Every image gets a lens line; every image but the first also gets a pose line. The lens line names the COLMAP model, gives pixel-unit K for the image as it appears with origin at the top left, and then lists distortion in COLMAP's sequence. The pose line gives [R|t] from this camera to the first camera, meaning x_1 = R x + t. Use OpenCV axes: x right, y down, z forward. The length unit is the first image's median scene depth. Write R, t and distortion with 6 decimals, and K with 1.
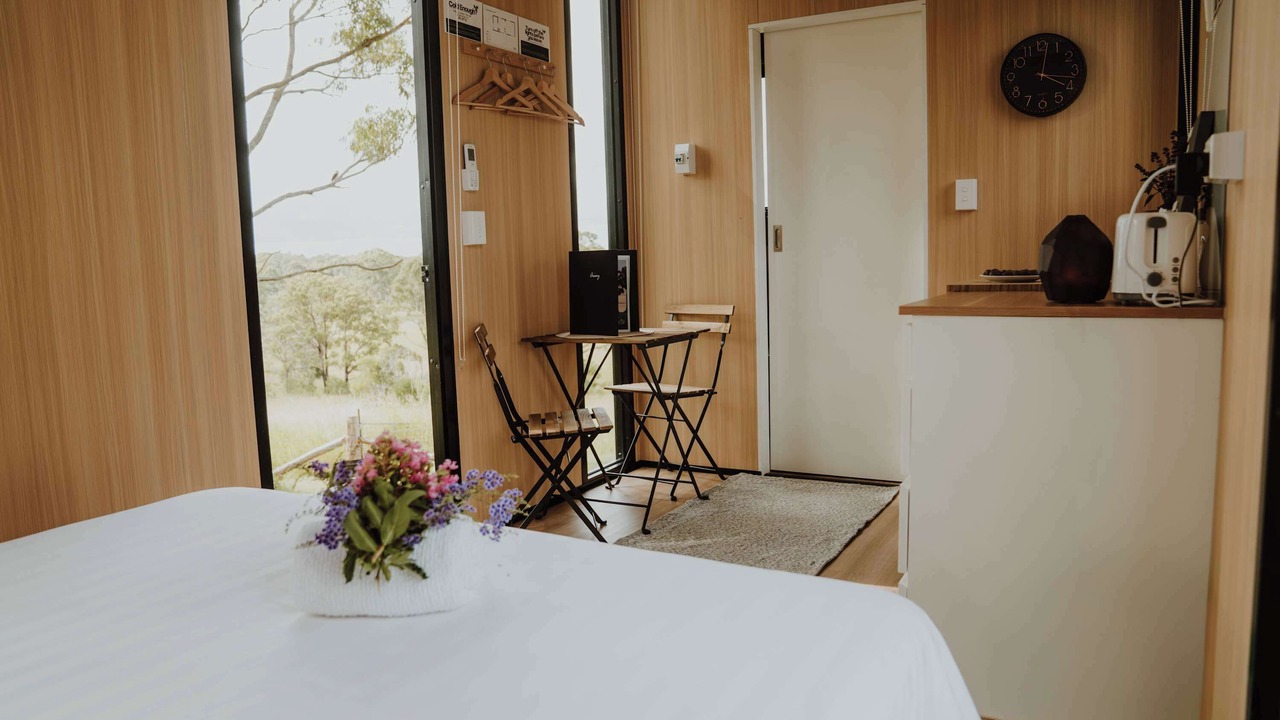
lens RADIAL K [[905.2, 0, 649.5], [0, 905.2, 361.7], [0, 0, 1]] dist [-0.139604, 0.103369]
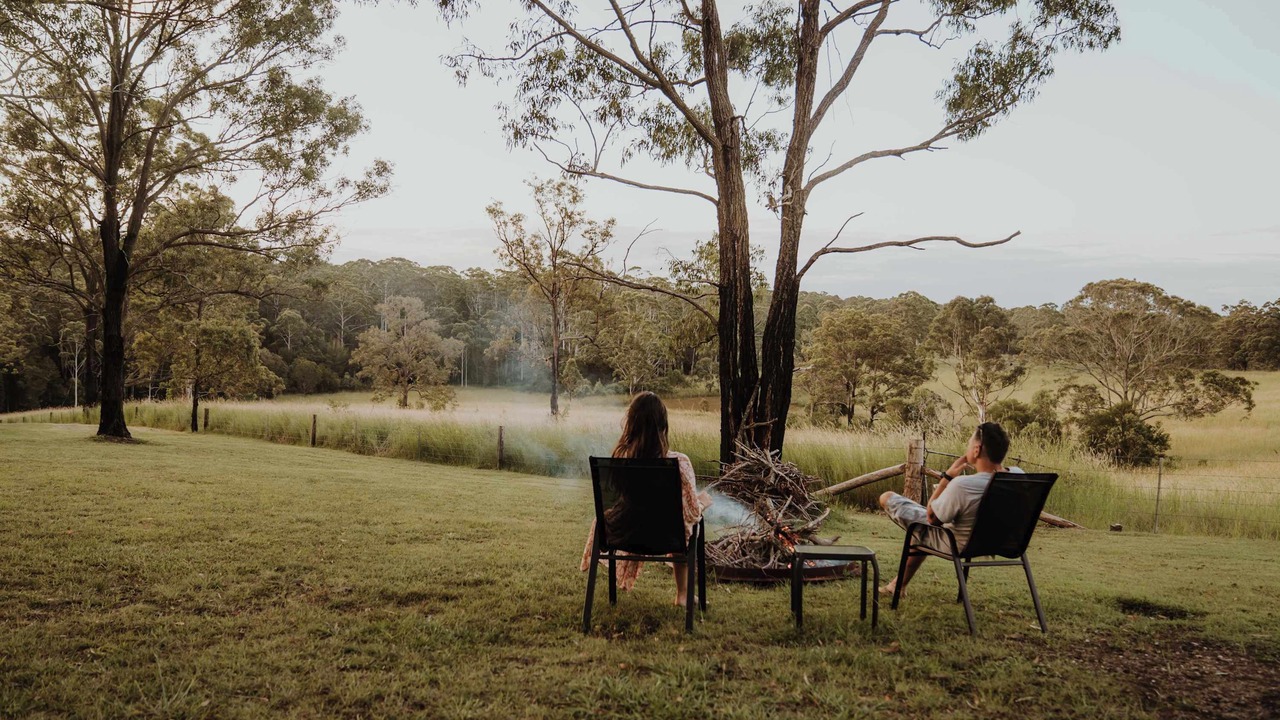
lens RADIAL K [[905.2, 0, 649.5], [0, 905.2, 361.7], [0, 0, 1]] dist [-0.139604, 0.103369]
pose [[0.839721, 0.078429, -0.537324, -0.555822], [-0.108529, 0.993790, -0.024552, 0.191308], [0.532061, 0.078932, 0.843019, 0.953374]]
